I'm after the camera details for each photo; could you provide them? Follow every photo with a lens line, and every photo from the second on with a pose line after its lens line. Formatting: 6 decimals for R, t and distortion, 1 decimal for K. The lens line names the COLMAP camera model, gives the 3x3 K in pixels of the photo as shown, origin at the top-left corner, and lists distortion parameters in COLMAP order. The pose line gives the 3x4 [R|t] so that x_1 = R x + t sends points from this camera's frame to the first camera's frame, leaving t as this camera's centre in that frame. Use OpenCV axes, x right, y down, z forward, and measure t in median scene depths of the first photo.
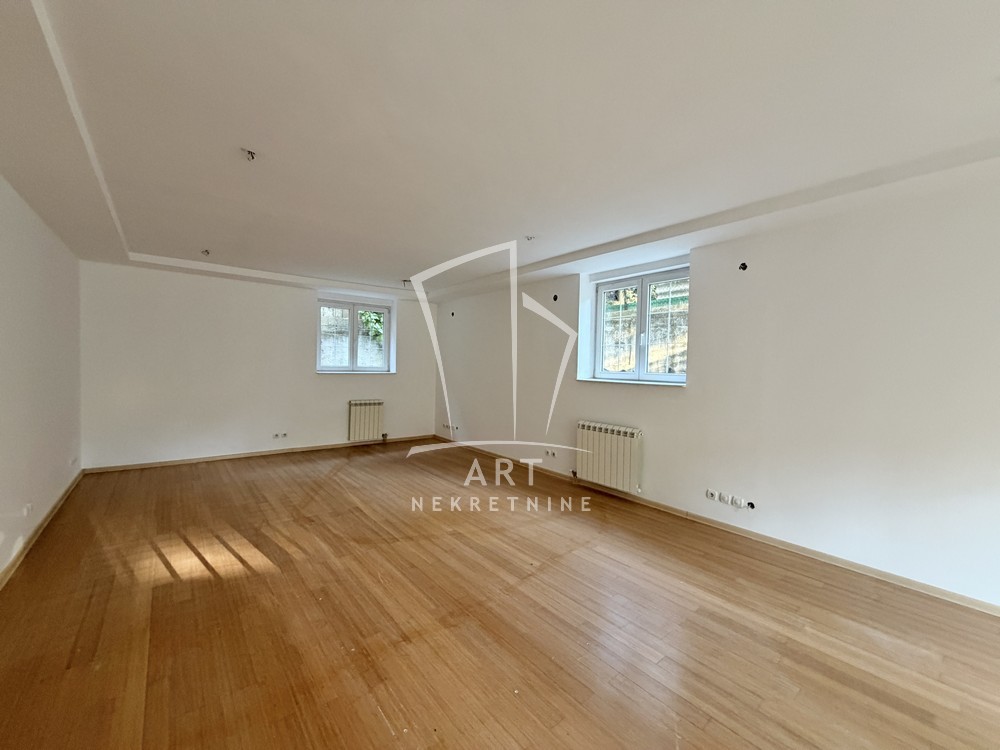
lens RADIAL K [[399.4, 0, 495.7], [0, 399.4, 376.4], [0, 0, 1]] dist [0.001452, 0.000017]
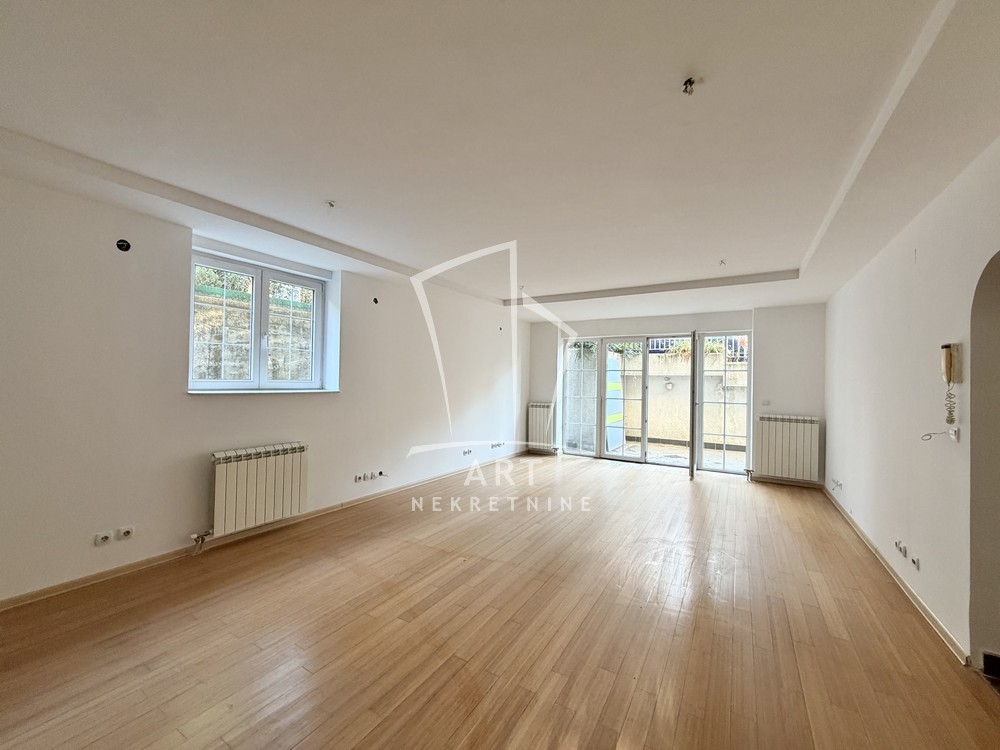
lens RADIAL K [[399.4, 0, 495.7], [0, 399.4, 376.4], [0, 0, 1]] dist [0.001452, 0.000017]
pose [[-0.328343, -0.017953, 0.944388, -0.819537], [0.000845, 0.999813, 0.019300, -0.044894], [-0.944558, 0.007135, -0.328267, 1.088750]]
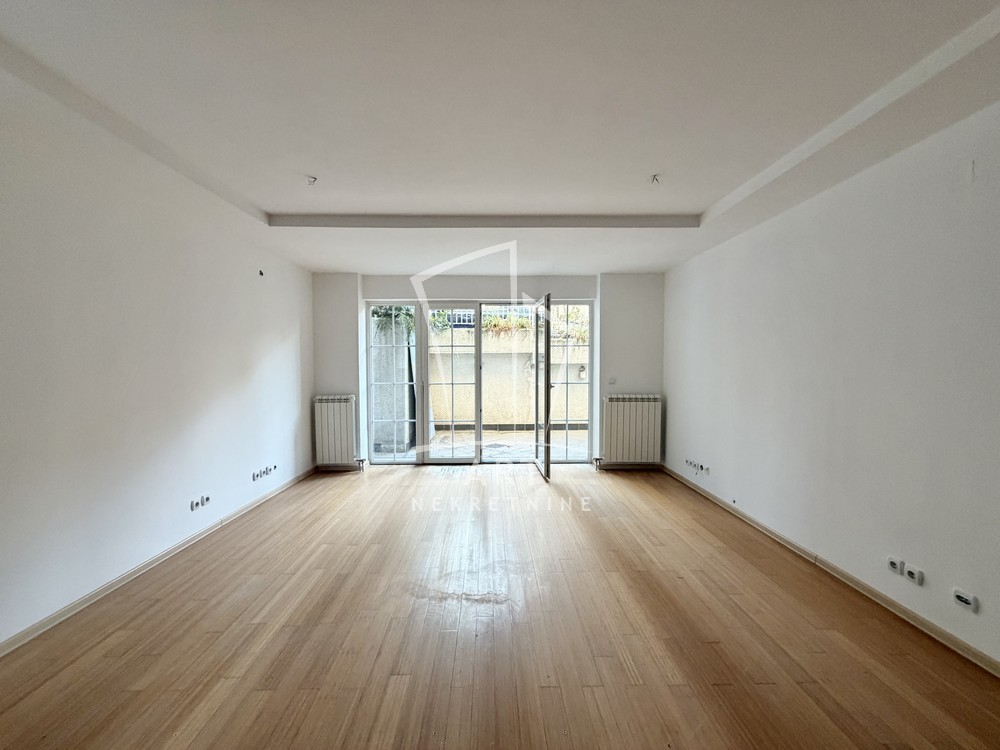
lens RADIAL K [[399.4, 0, 495.7], [0, 399.4, 376.4], [0, 0, 1]] dist [0.001452, 0.000017]
pose [[-0.783240, -0.041311, 0.620346, -0.176677], [0.002820, 0.997544, 0.069990, -0.025051], [-0.621714, 0.056569, -0.781199, 0.900445]]
